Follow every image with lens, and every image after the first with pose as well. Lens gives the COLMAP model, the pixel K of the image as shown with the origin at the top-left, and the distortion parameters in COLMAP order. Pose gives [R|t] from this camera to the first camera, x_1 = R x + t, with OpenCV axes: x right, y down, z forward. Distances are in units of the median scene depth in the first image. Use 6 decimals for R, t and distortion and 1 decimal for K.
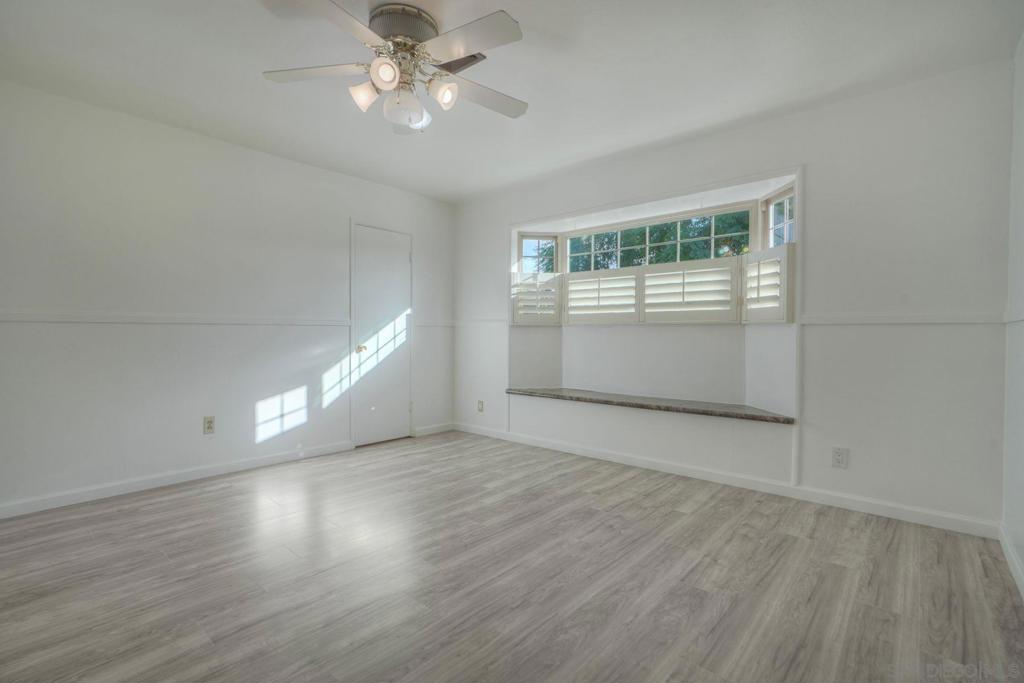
lens RADIAL K [[470.2, 0, 516.6], [0, 470.2, 340.8], [0, 0, 1]] dist [0.000570, 0.000311]
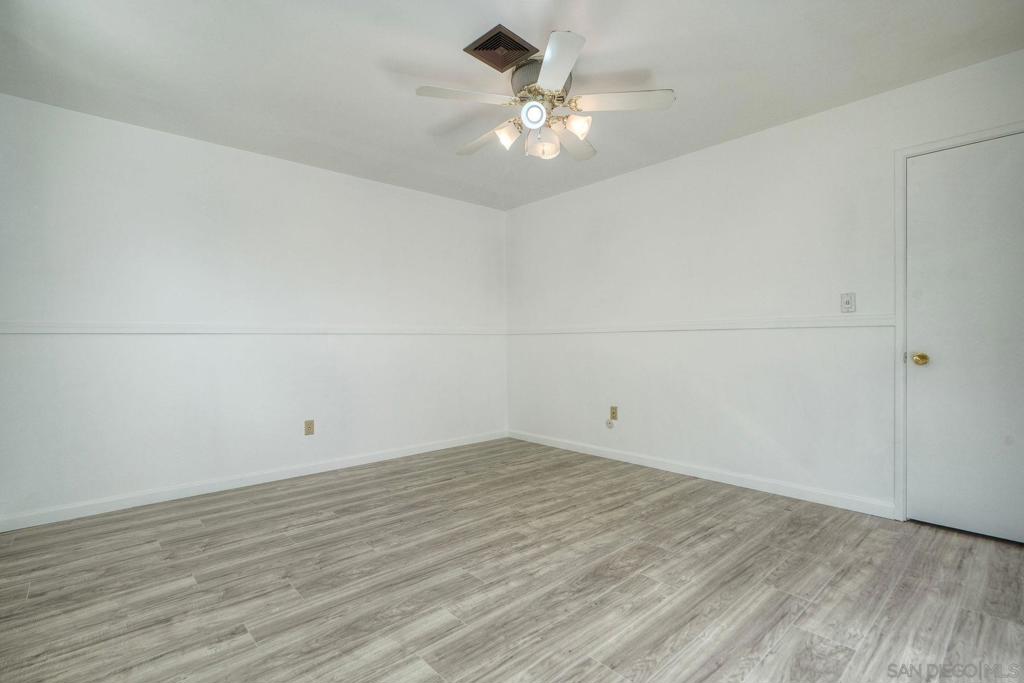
lens RADIAL K [[472.7, 0, 517.0], [0, 472.7, 335.2], [0, 0, 1]] dist [0.000426, 0.000276]
pose [[-0.993695, 0.008090, 0.111821, -0.216468], [0.008649, 0.999952, 0.004517, -0.018243], [-0.111779, 0.005455, -0.993718, 1.517919]]
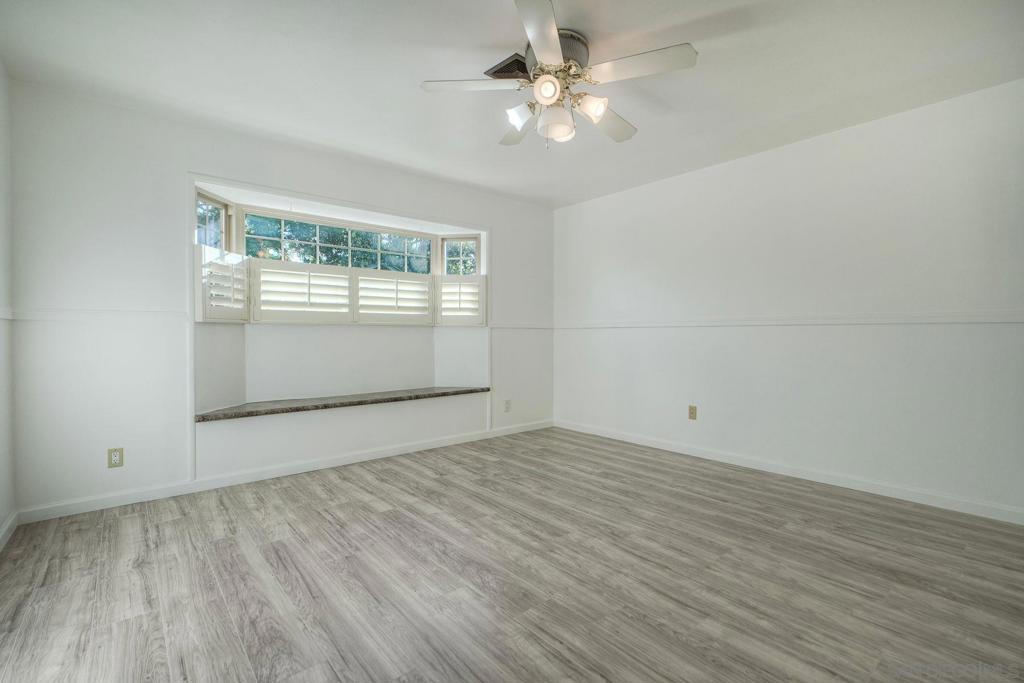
lens RADIAL K [[472.7, 0, 517.0], [0, 472.7, 335.2], [0, 0, 1]] dist [0.000426, 0.000276]
pose [[0.144352, -0.002699, 0.989523, -0.928945], [0.018925, 0.999821, -0.000033, -0.006438], [-0.989345, 0.018731, 0.144377, 0.661012]]
